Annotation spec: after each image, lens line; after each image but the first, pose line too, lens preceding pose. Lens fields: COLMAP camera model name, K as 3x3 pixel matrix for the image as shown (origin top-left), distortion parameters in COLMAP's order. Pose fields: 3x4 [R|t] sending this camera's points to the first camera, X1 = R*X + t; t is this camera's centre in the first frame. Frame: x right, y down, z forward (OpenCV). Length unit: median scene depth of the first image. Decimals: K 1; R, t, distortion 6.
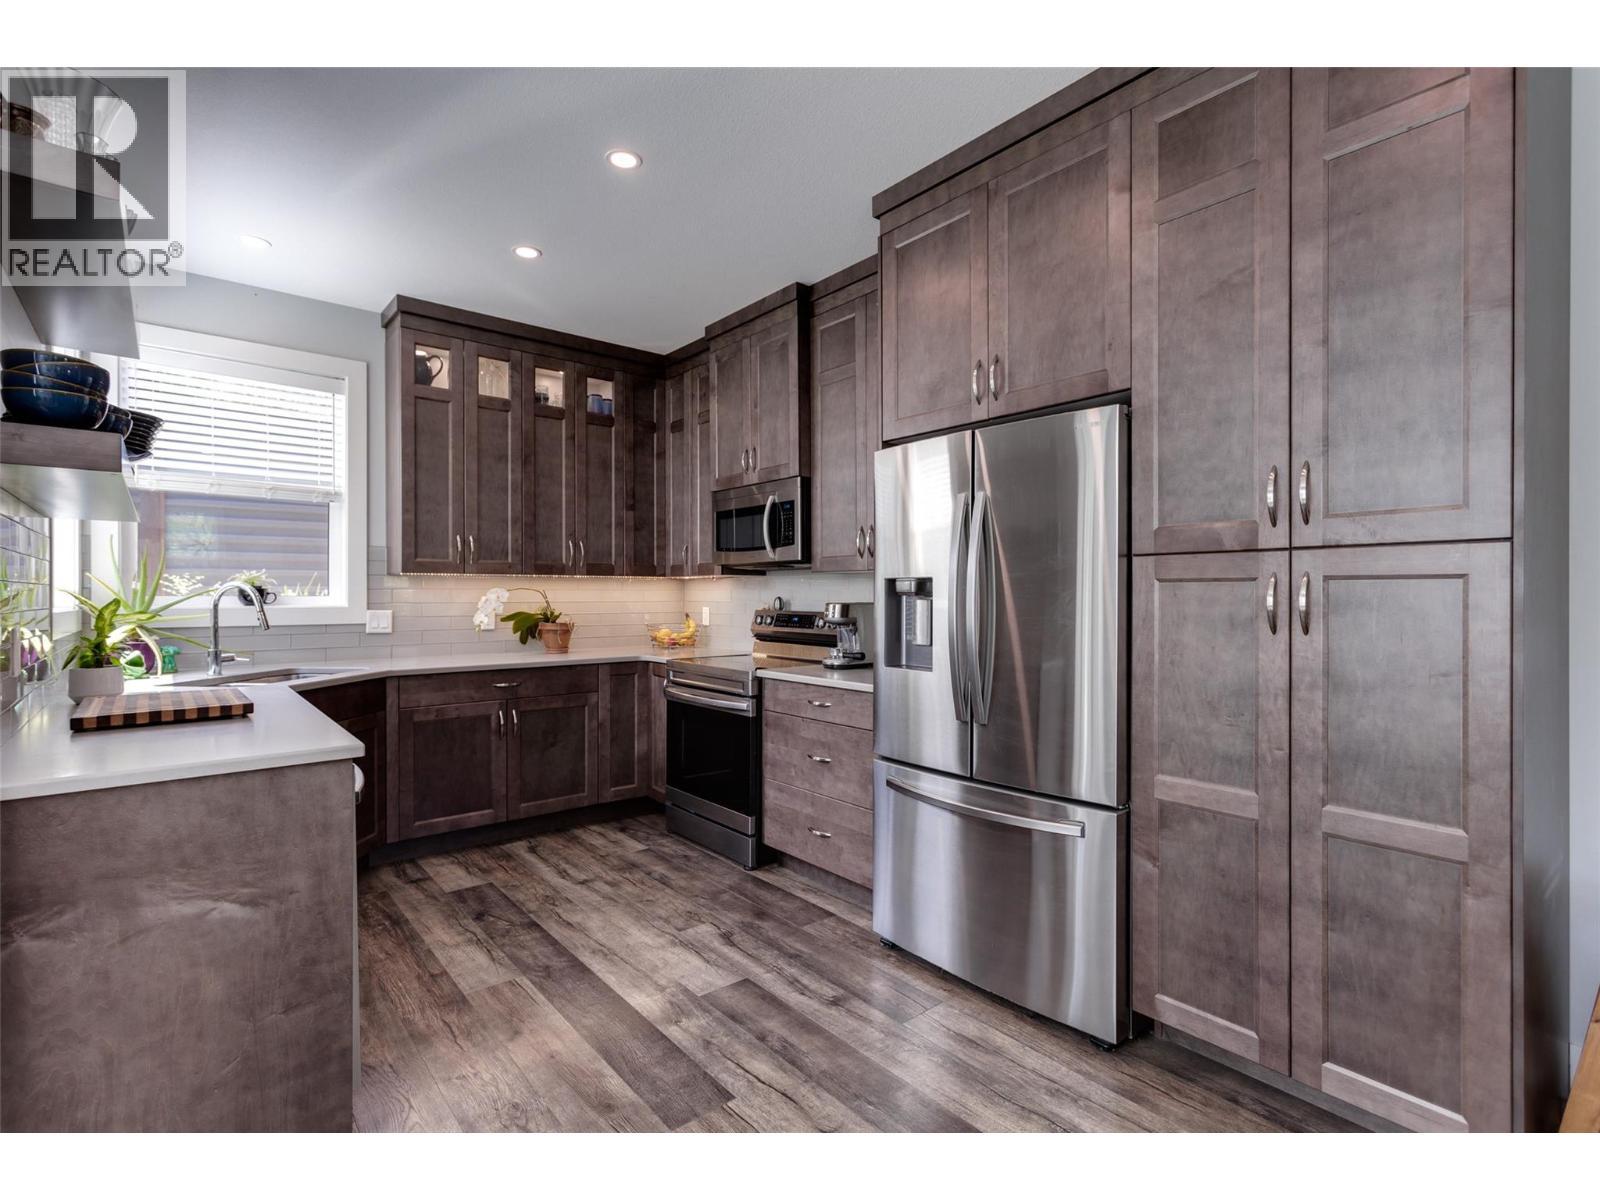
lens RADIAL K [[759.7, 0, 803.5], [0, 759.7, 595.8], [0, 0, 1]] dist [0.000734, 0.000737]
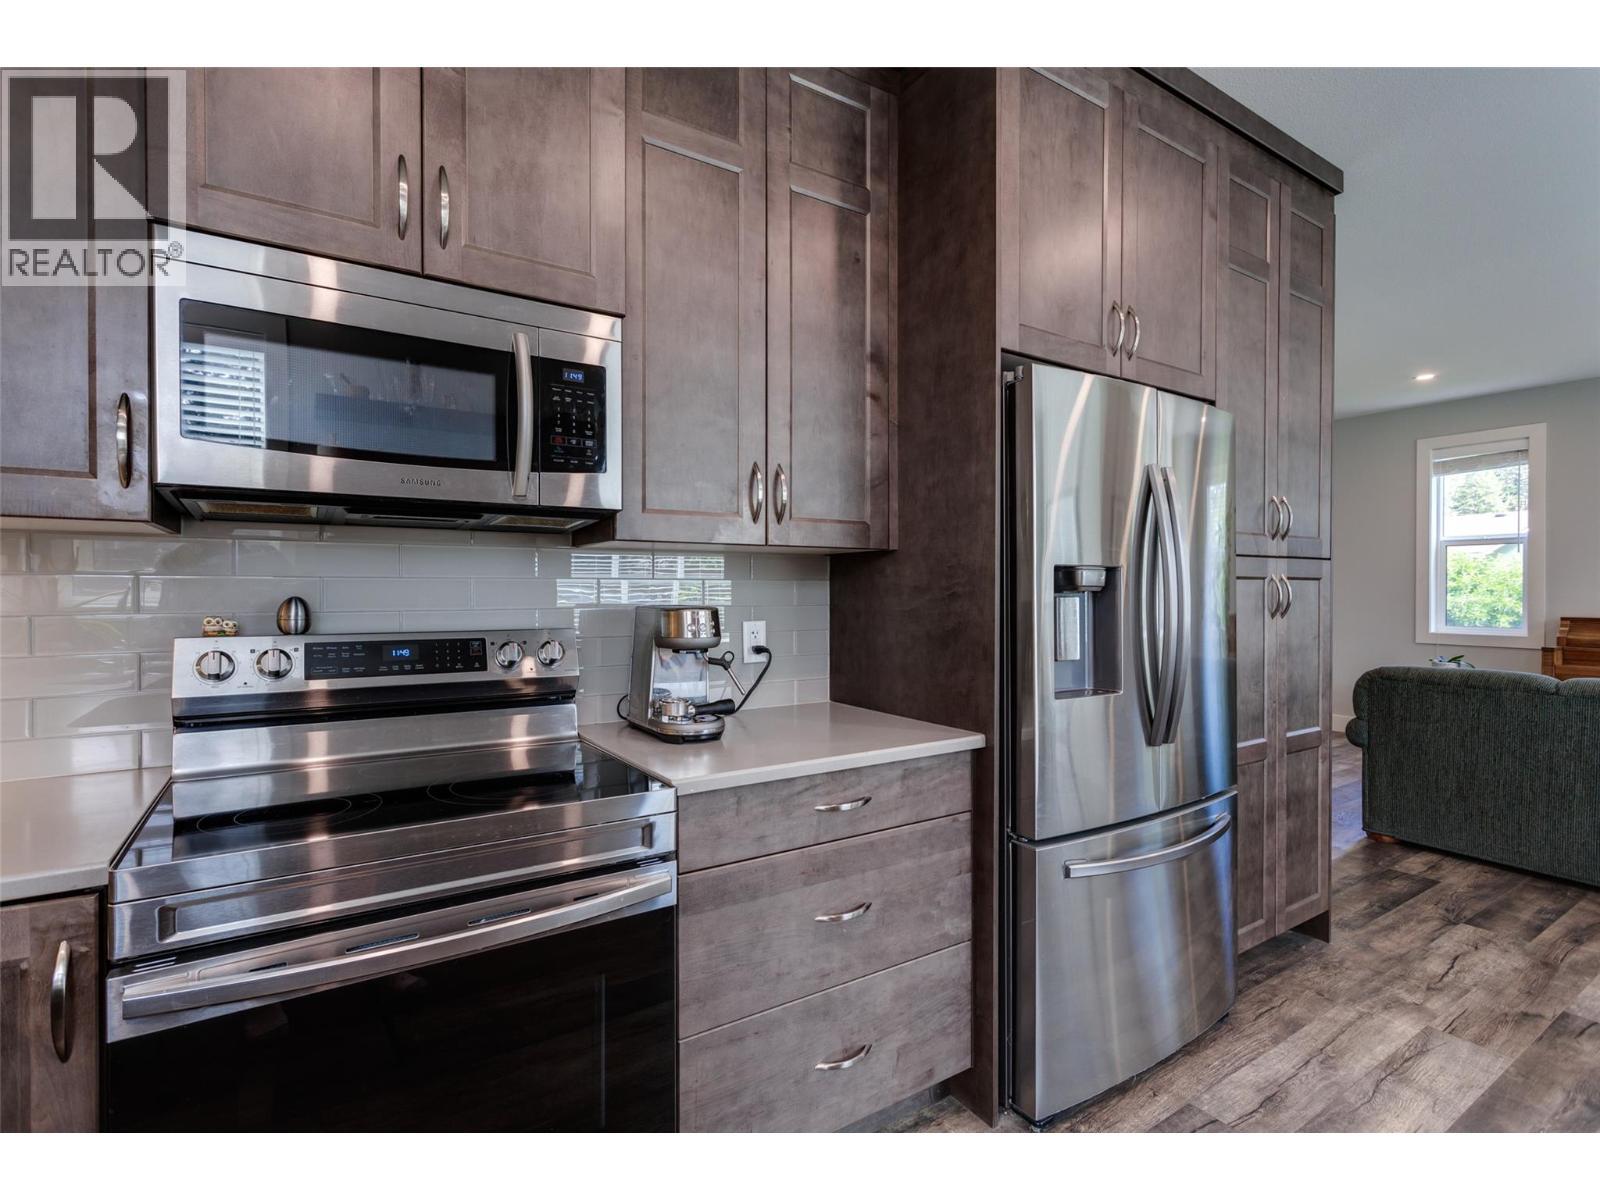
lens RADIAL K [[759.7, 0, 792.9], [0, 759.7, 598.2], [0, 0, 1]] dist [0.000734, 0.000737]
pose [[0.126046, -0.003909, 0.992017, -0.400223], [0.004817, 0.999983, 0.003329, 0.002126], [-0.992013, 0.004358, 0.126062, 0.800801]]
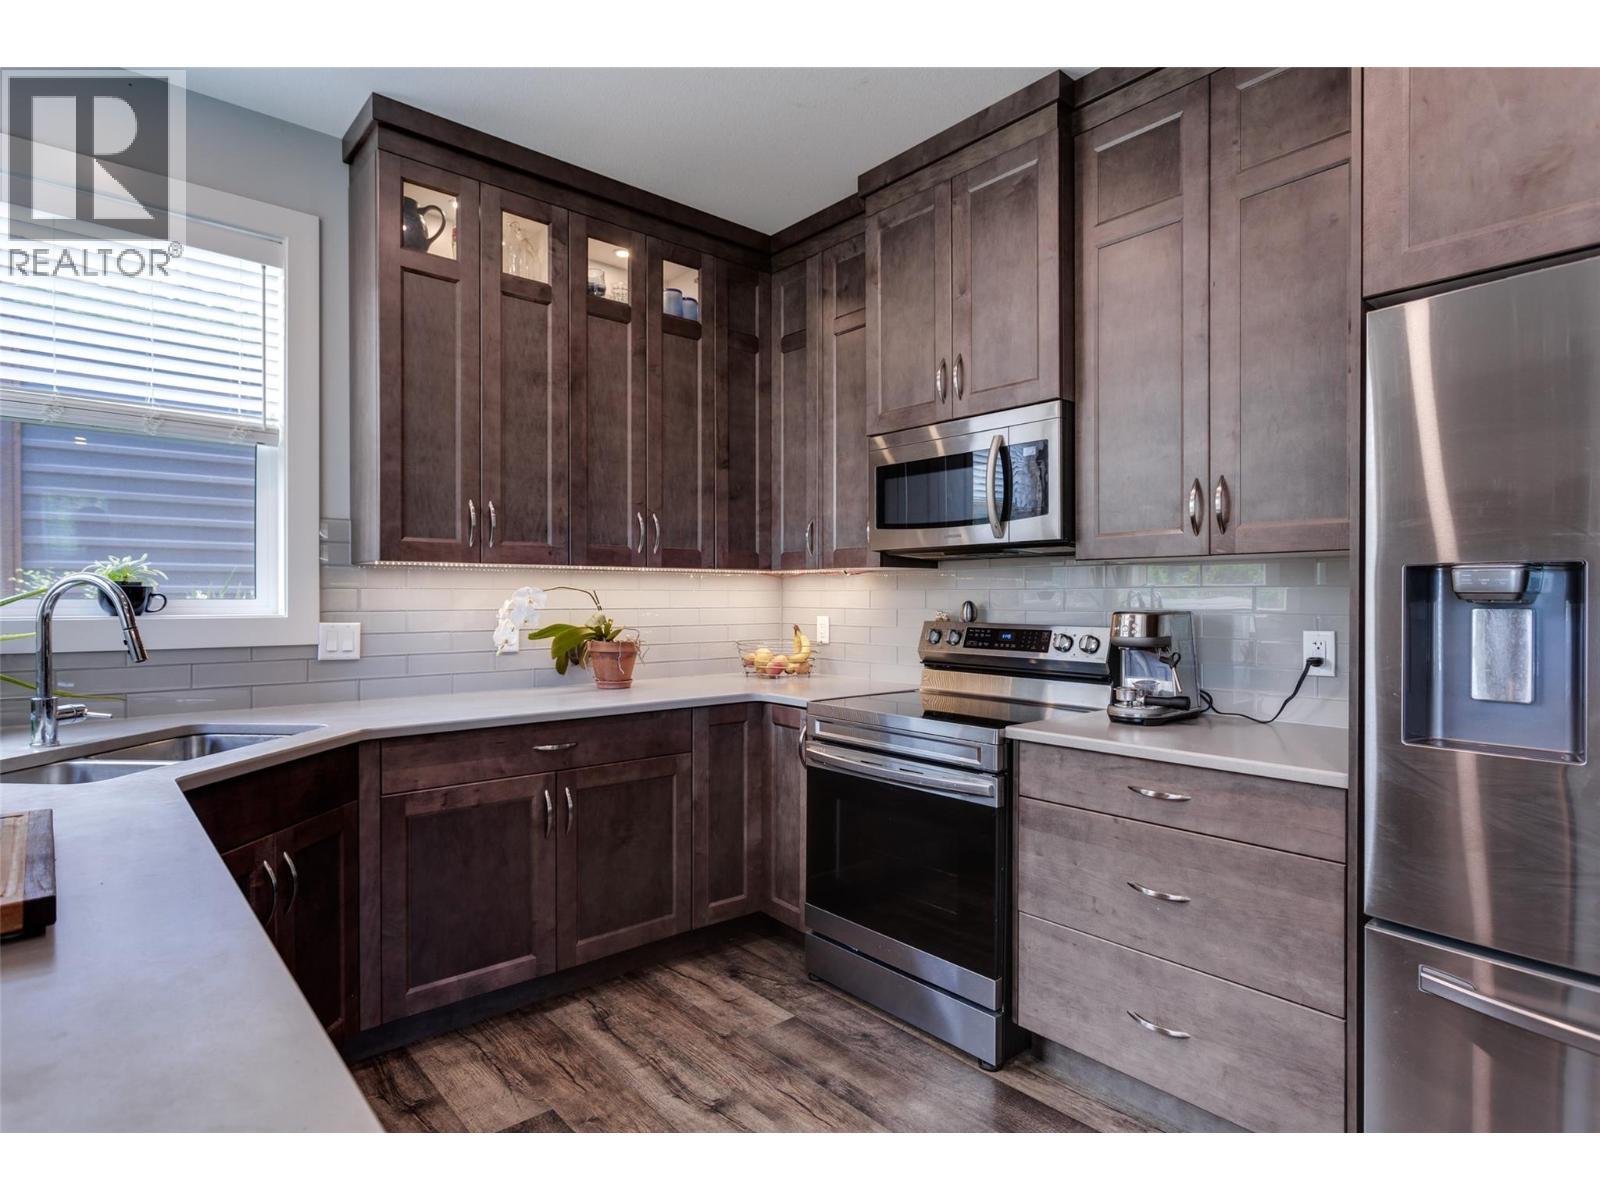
lens RADIAL K [[819.0, 0, 794.7], [0, 819.0, 600.8], [0, 0, 1]] dist [-0.012727, 0.015418]
pose [[0.999588, 0.000983, 0.028694, -0.218123], [-0.001037, 0.999998, 0.001898, 0.000064], [-0.028692, -0.001927, 0.999586, 0.343400]]
